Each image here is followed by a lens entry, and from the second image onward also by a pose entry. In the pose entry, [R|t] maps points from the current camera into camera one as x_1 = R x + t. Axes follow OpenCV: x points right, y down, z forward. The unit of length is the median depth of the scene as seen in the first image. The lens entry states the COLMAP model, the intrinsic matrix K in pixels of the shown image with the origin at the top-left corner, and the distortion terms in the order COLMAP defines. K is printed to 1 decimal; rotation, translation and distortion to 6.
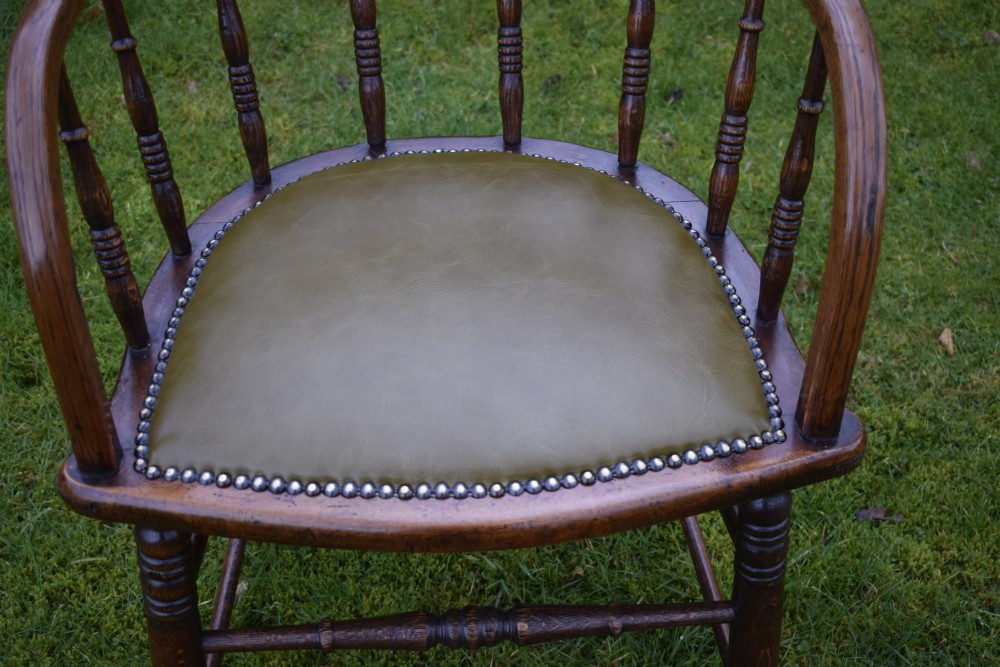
lens RADIAL K [[1460.0, 0, 501.7], [0, 1460.0, 332.9], [0, 0, 1]] dist [-0.022197, 0.000000]
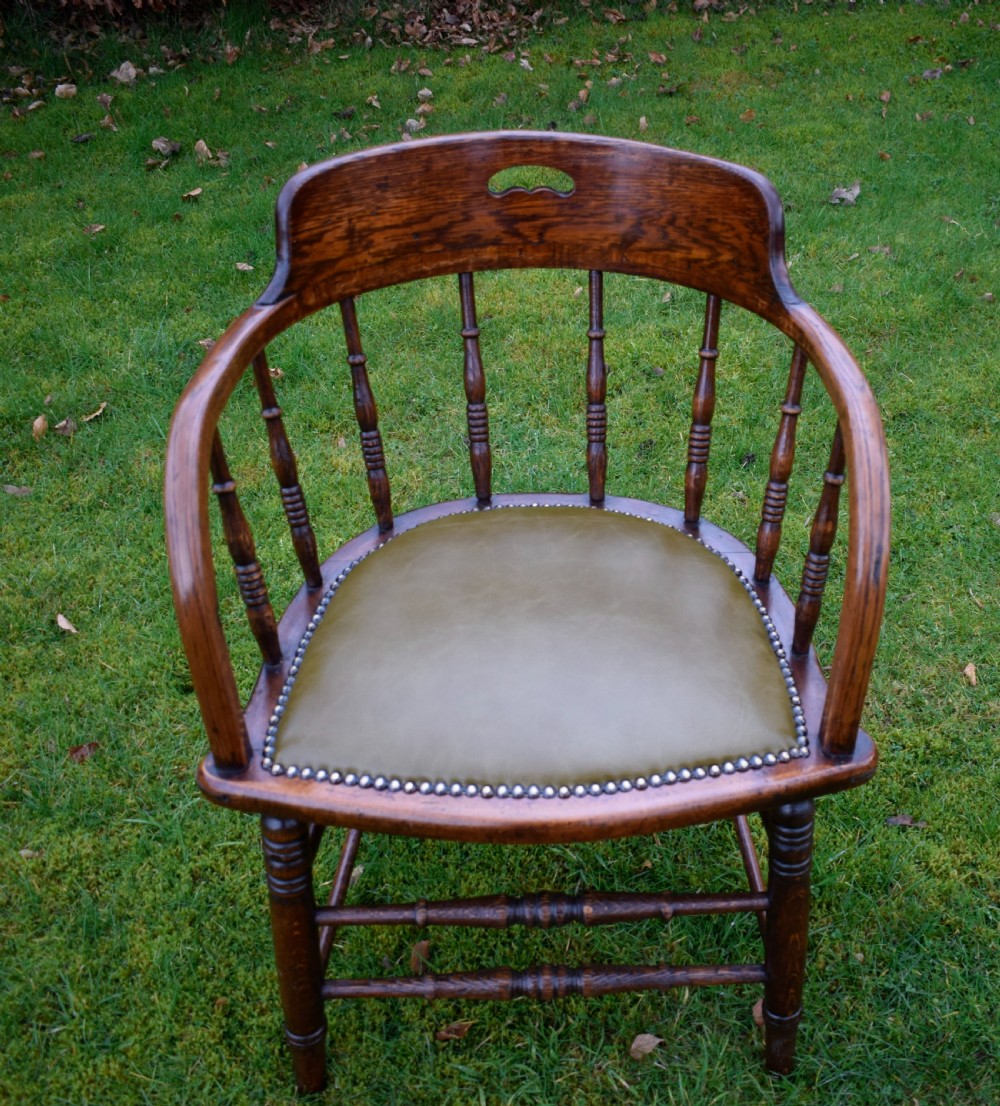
lens RADIAL K [[1274.3, 0, 626.7], [0, 1274.3, 560.0], [0, 0, 1]] dist [-0.018834, 0.000000]
pose [[0.999692, 0.024776, 0.001039, 0.036385], [-0.024633, 0.997011, -0.073222, -0.005678], [-0.002850, 0.073174, 0.997315, -0.044743]]
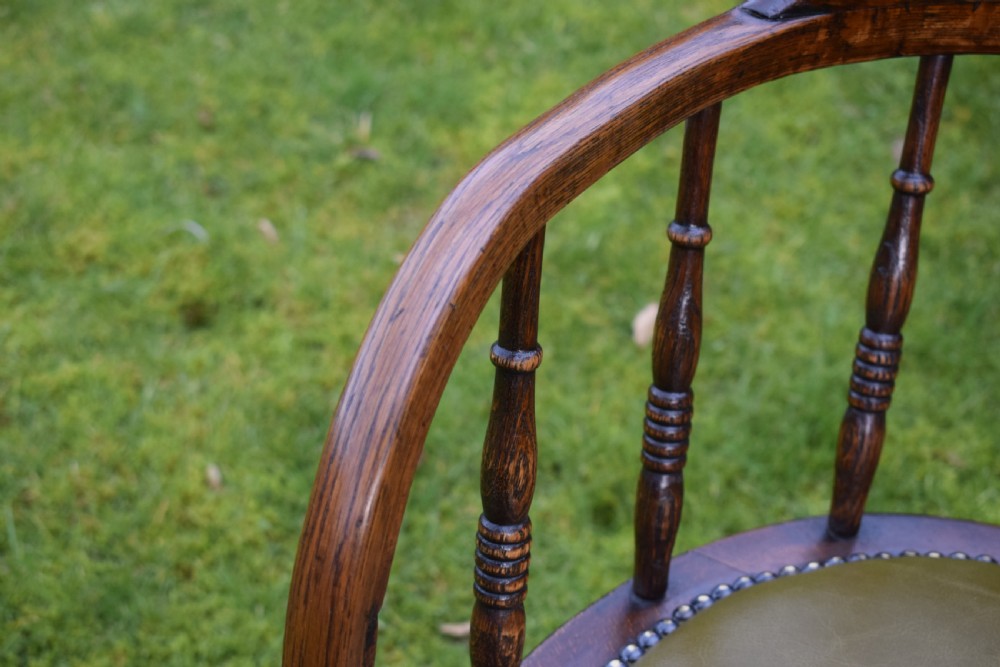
lens RADIAL K [[2092.8, 0, 496.5], [0, 2092.8, 340.5], [0, 0, 1]] dist [-0.037610, 0.000000]
pose [[0.835544, 0.383169, -0.393762, 0.015720], [-0.423072, 0.905952, -0.016158, -0.110733], [0.350538, 0.180090, 0.919070, 0.219998]]
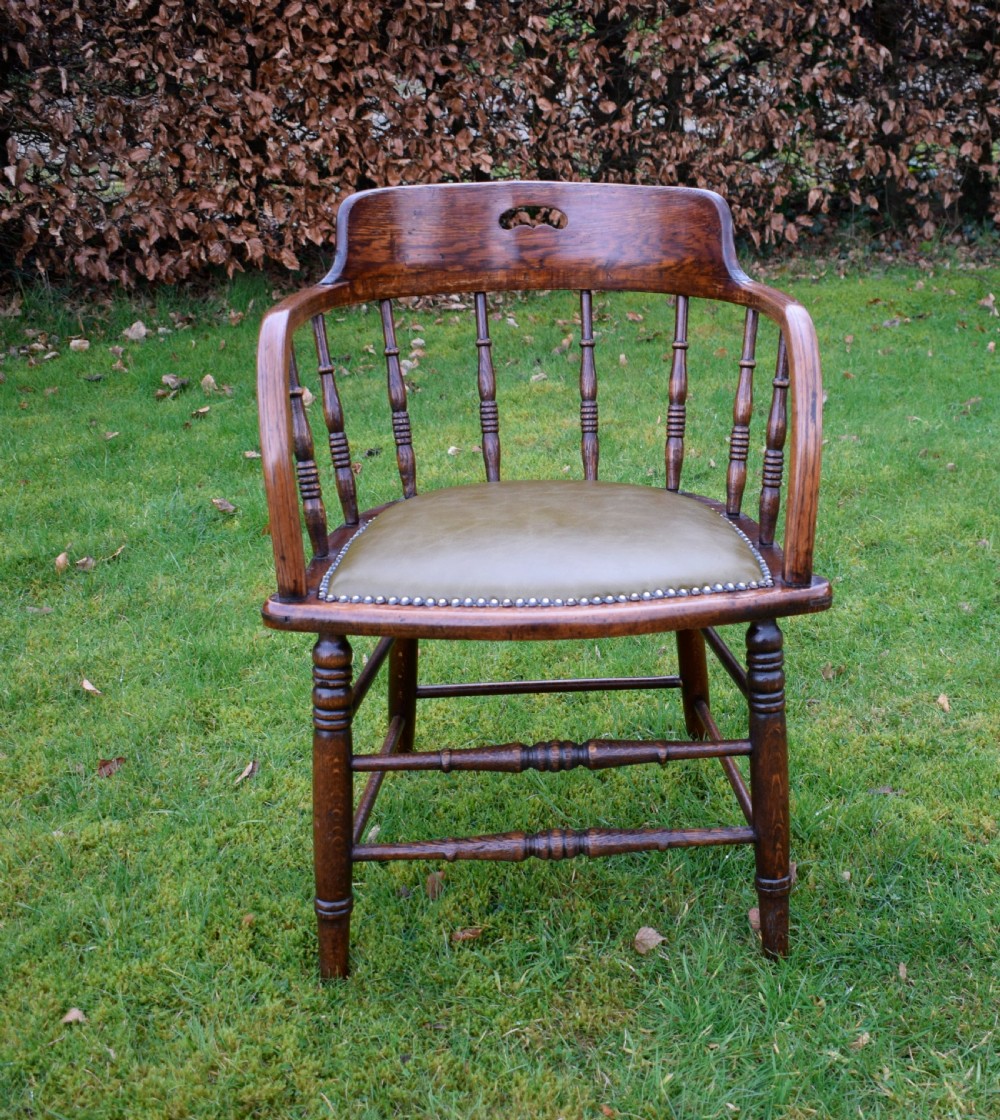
lens RADIAL K [[1454.0, 0, 649.1], [0, 1454.0, 547.0], [0, 0, 1]] dist [-0.026839, 0.000000]
pose [[0.999757, -0.004864, 0.021517, 0.037258], [0.012764, 0.923081, -0.384395, 0.525831], [-0.017992, 0.384576, 0.922918, -0.296073]]
